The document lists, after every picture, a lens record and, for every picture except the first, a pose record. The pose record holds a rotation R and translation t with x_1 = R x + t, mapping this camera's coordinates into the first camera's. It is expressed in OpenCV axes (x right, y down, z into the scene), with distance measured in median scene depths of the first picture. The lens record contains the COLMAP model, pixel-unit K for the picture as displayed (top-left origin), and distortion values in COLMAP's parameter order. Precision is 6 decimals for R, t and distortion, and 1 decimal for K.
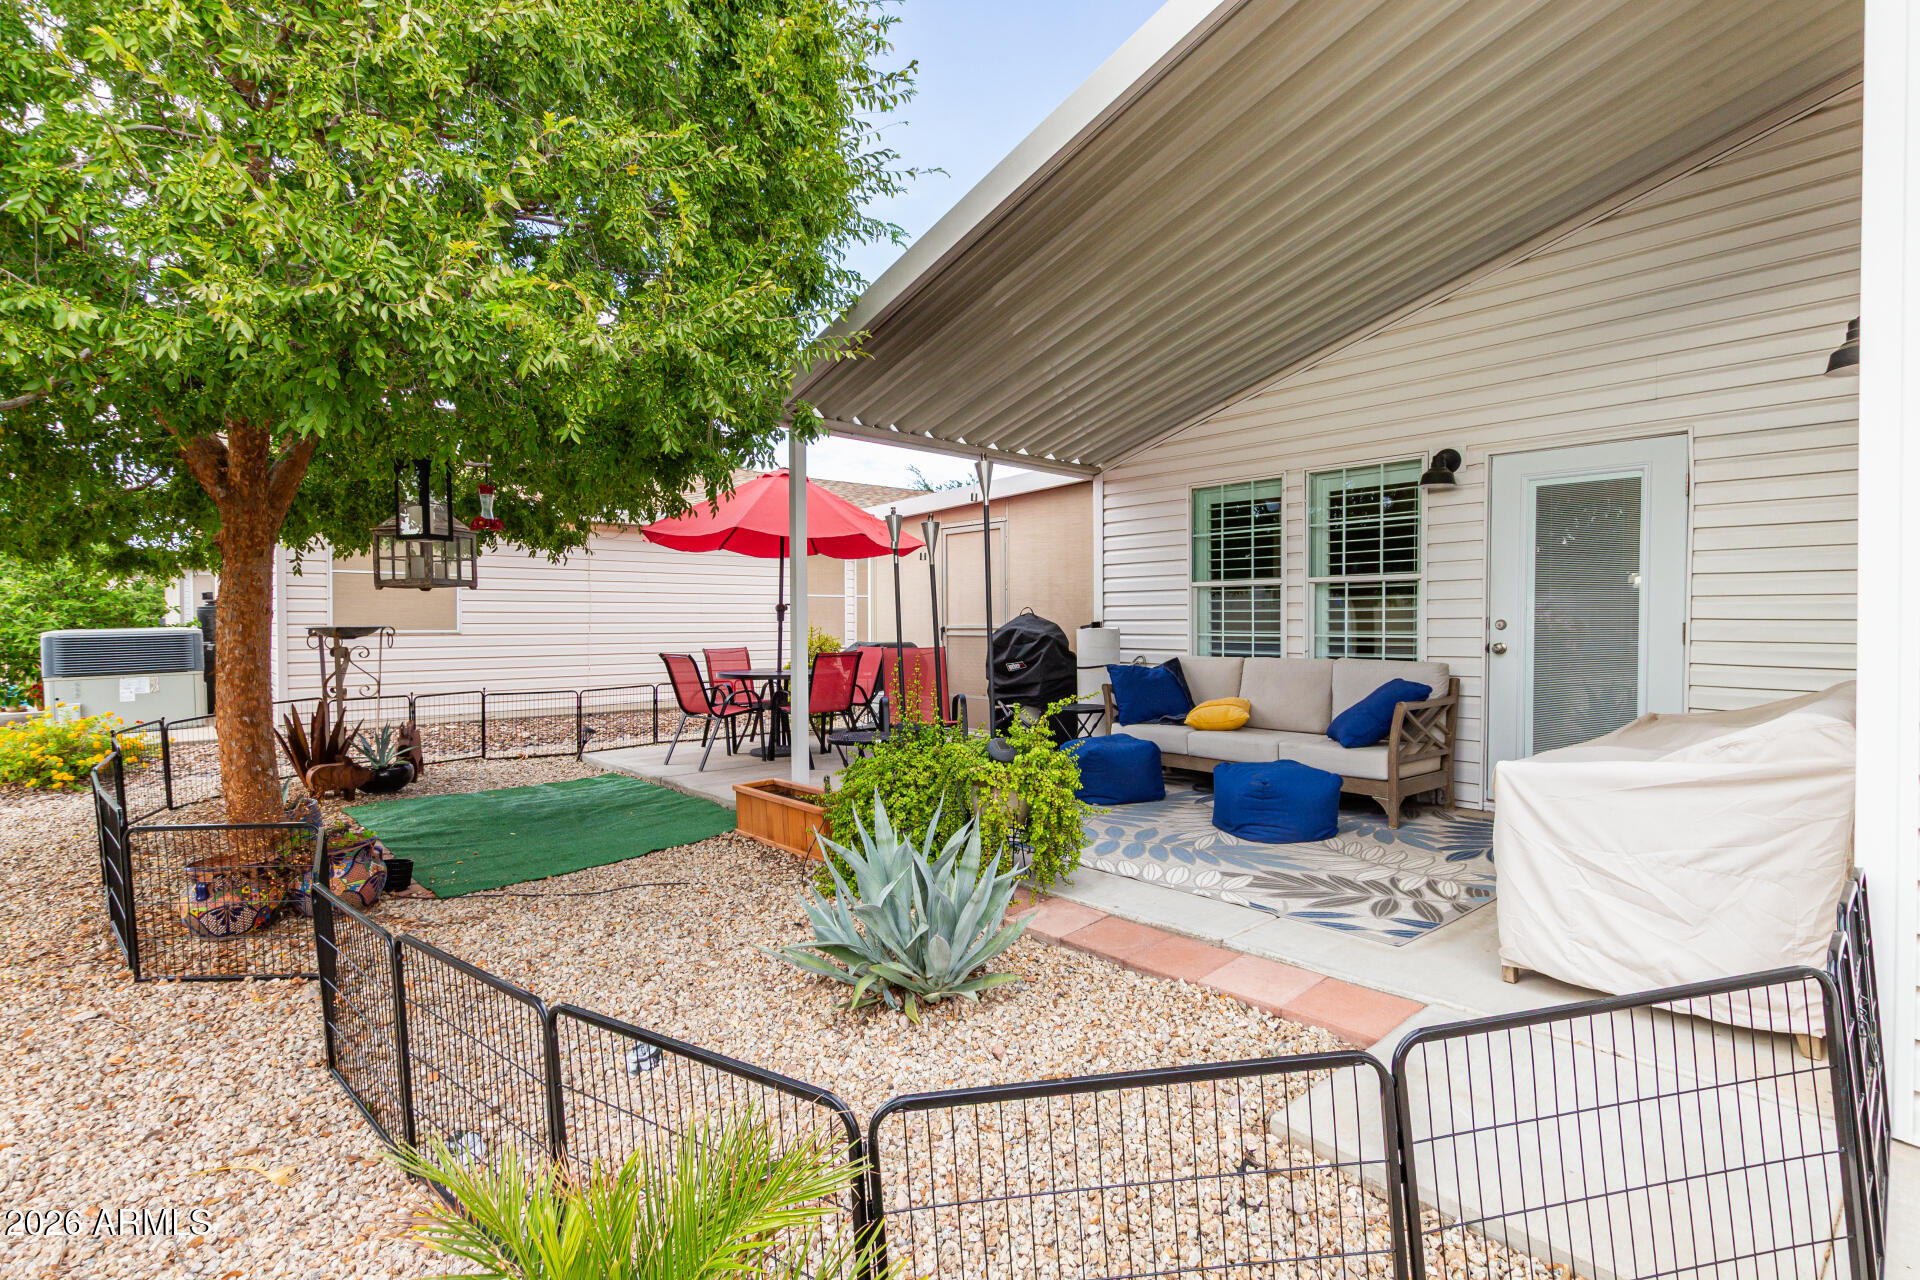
lens RADIAL K [[898.2, 0, 960.0], [0, 898.2, 640.0], [0, 0, 1]] dist [0.004143, 0.000396]
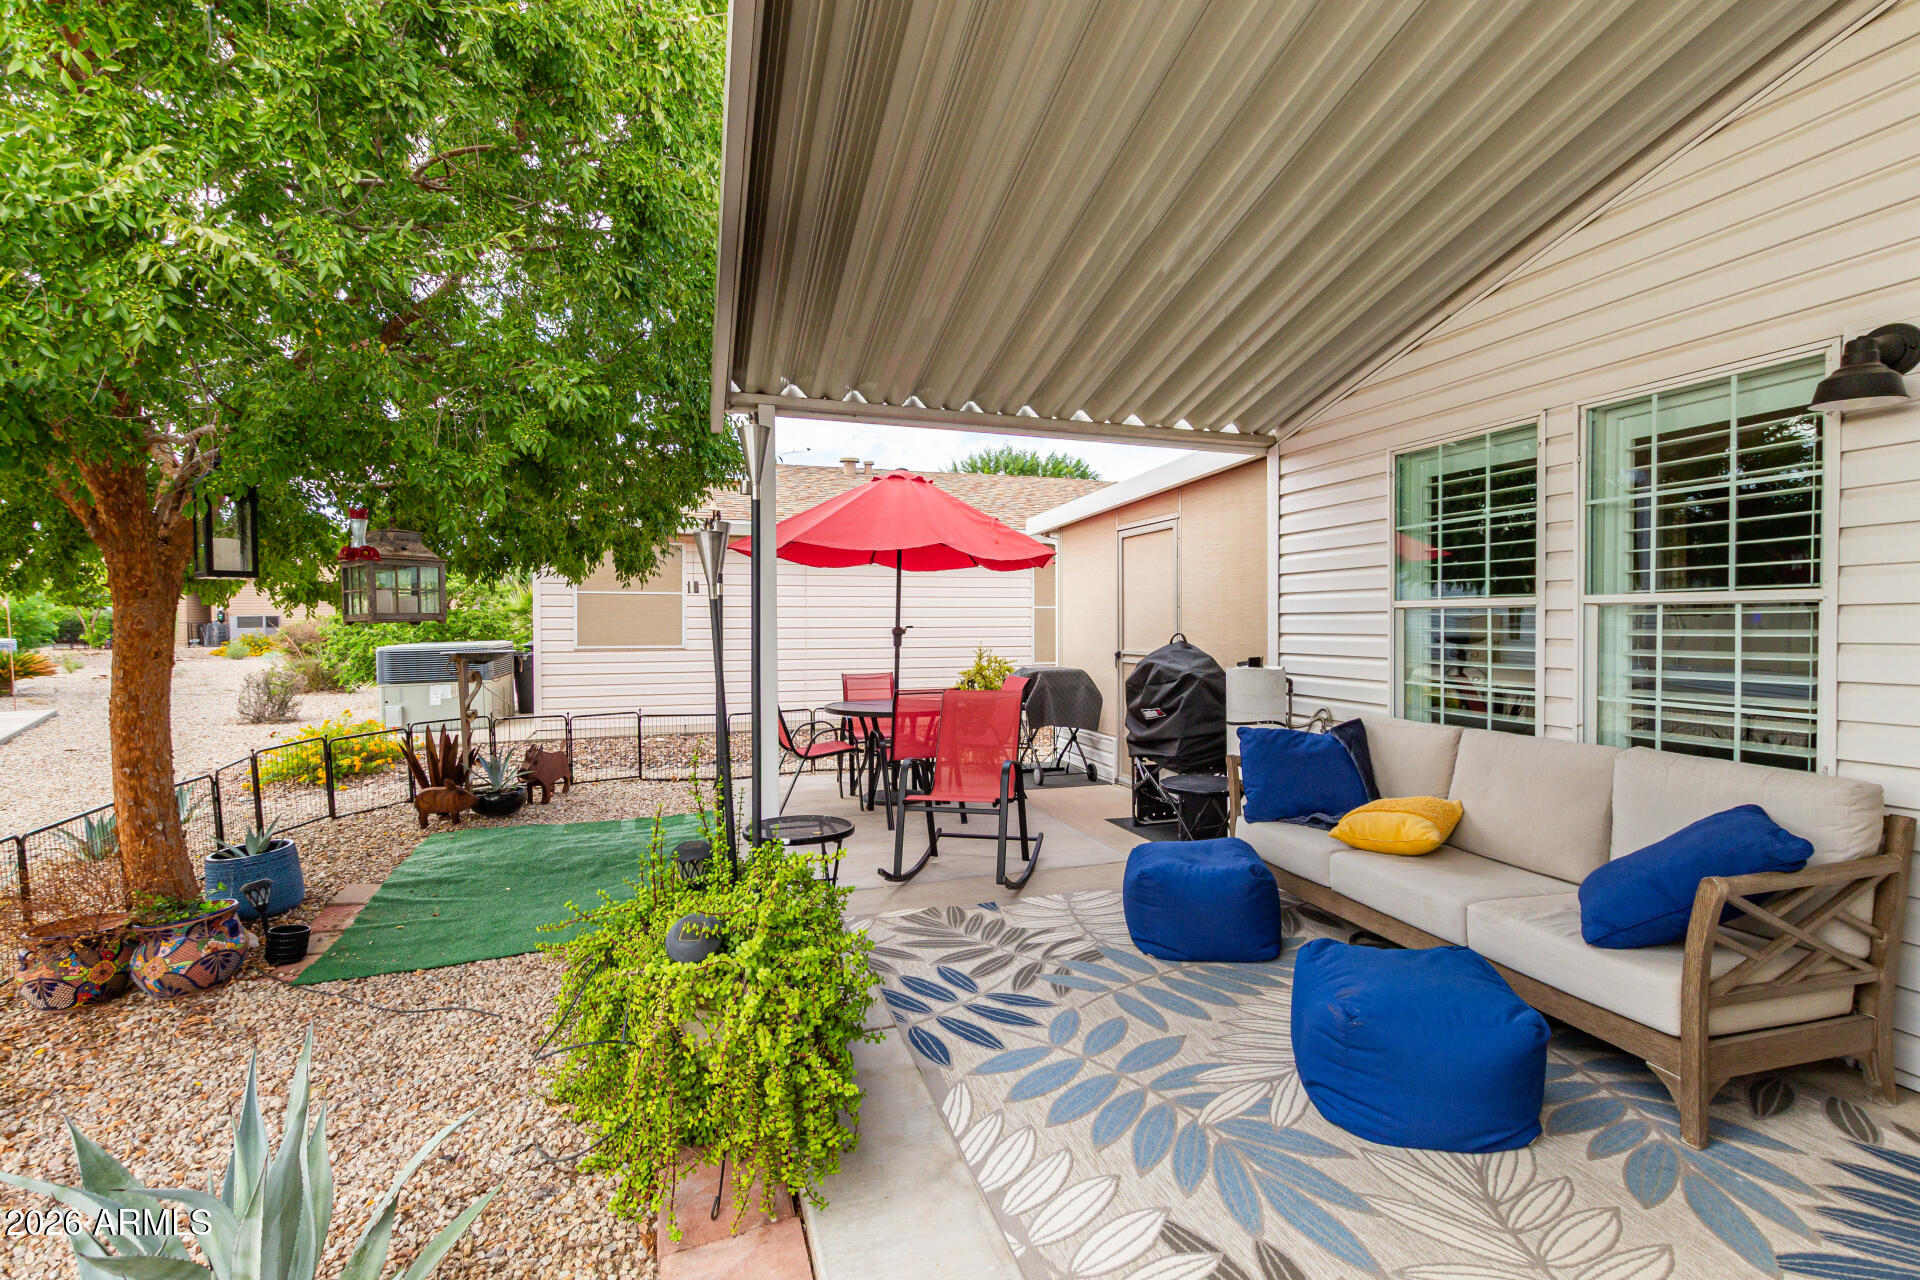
lens RADIAL K [[861.2, 0, 960.0], [0, 861.2, 640.0], [0, 0, 1]] dist [-0.000777, 0.000205]
pose [[0.915645, 0.008858, -0.401891, 0.241049], [-0.008427, 0.999960, 0.002839, -0.038637], [0.401900, 0.000788, 0.915683, 0.339021]]
